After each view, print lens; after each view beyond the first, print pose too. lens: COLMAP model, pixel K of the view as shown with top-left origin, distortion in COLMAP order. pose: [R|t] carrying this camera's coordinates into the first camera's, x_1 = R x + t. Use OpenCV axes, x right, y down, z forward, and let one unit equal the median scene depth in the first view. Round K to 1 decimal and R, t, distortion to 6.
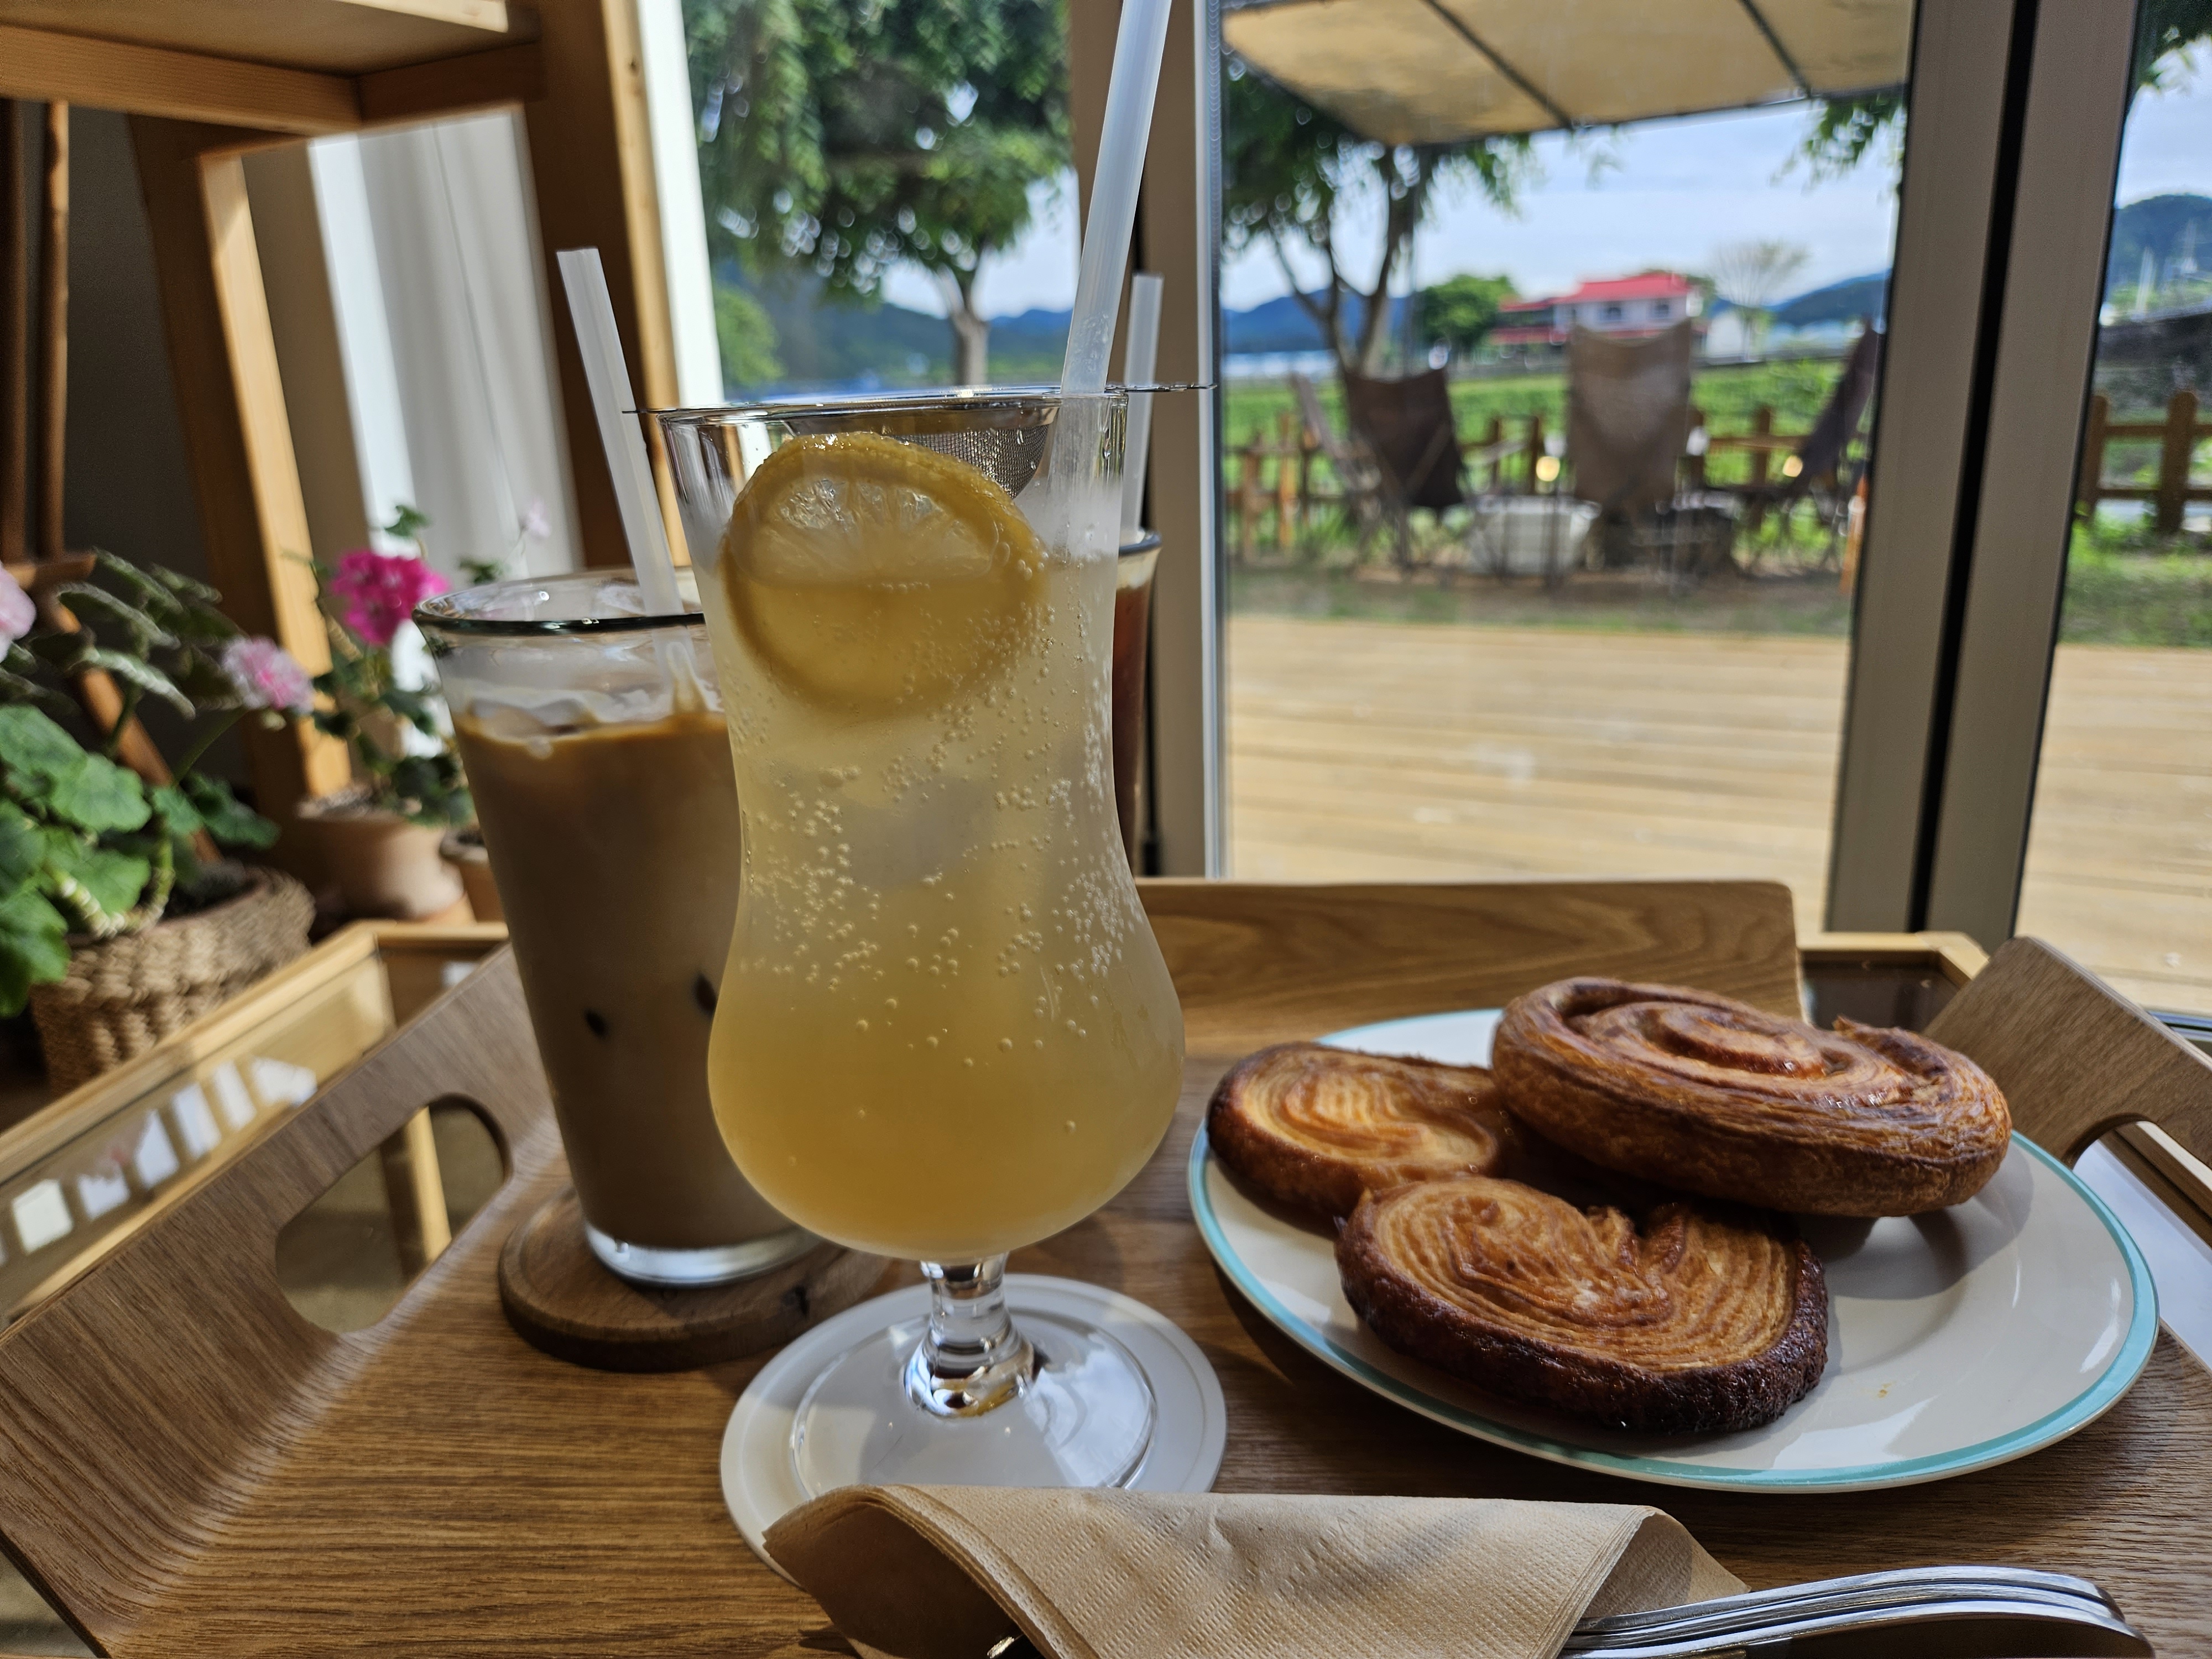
lens RADIAL K [[1511.3, 0, 1106.0], [0, 1511.3, 829.5], [0, 0, 1]] dist [0.081996, -0.063505]
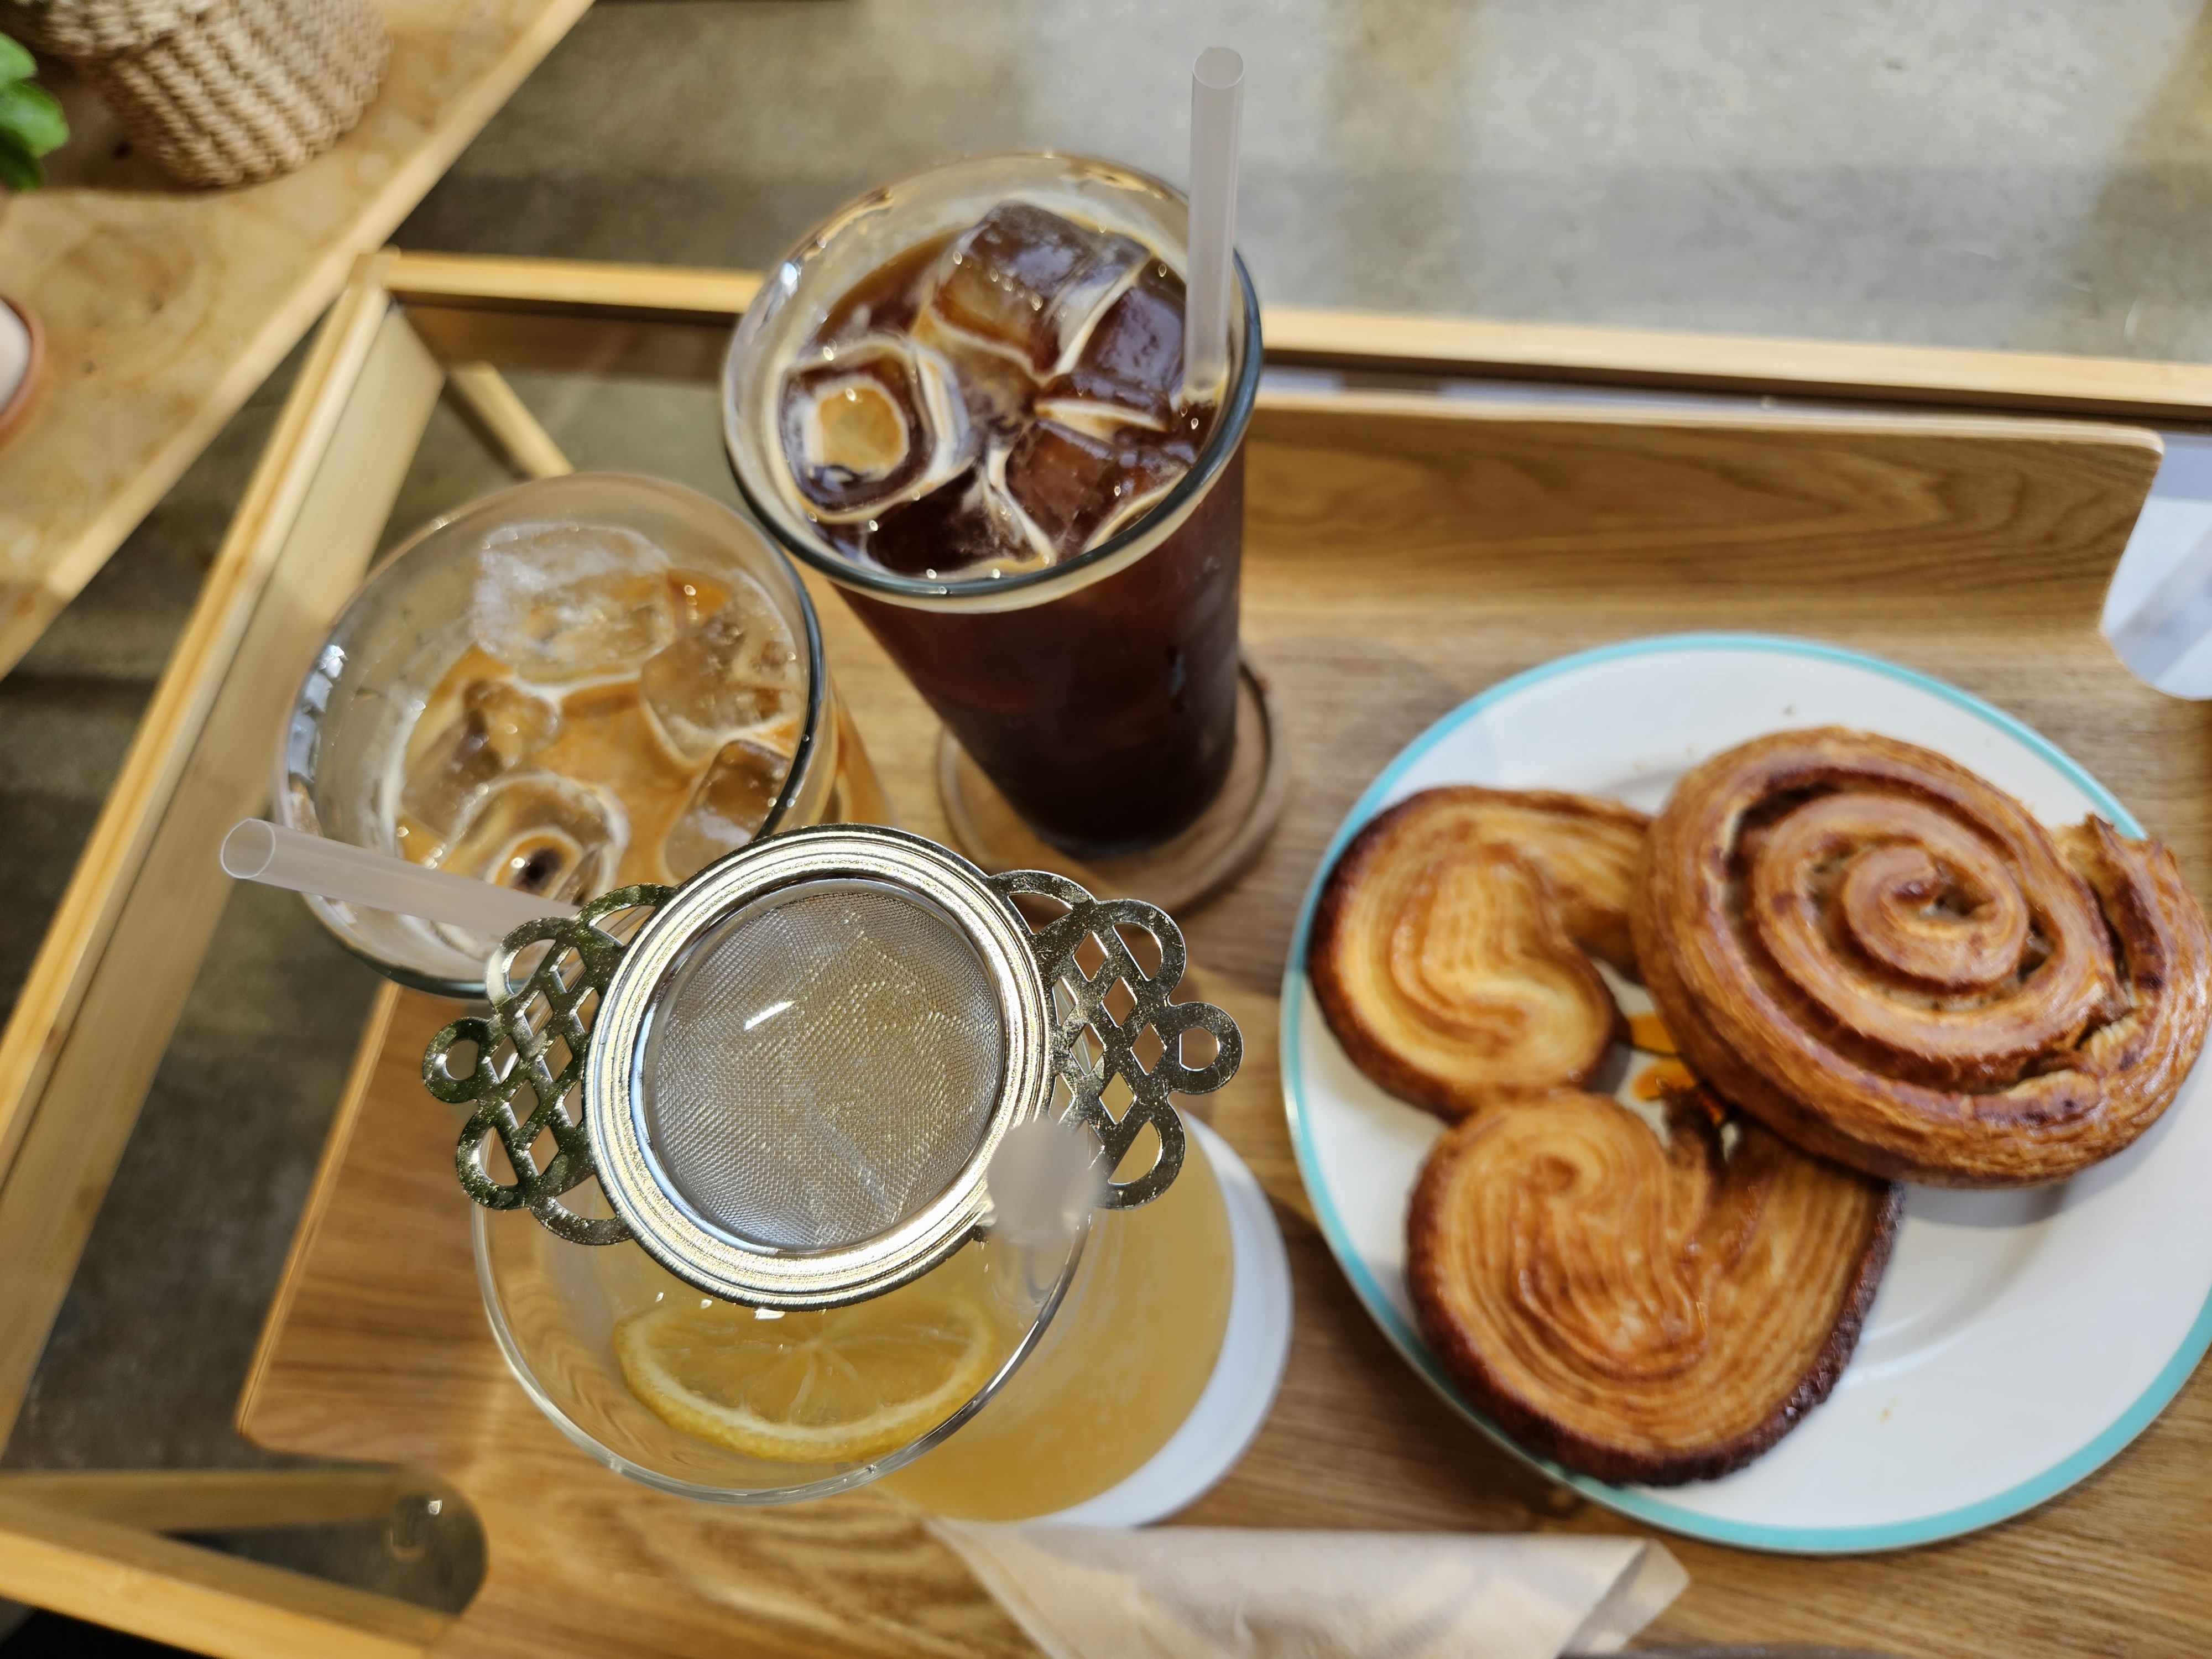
lens RADIAL K [[1511.3, 0, 1106.0], [0, 1511.3, 829.5], [0, 0, 1]] dist [0.081996, -0.063505]
pose [[0.991287, 0.037623, -0.126236, 0.044590], [0.076495, 0.615764, 0.784208, -0.477025], [0.107235, -0.787032, 0.607521, 0.357092]]
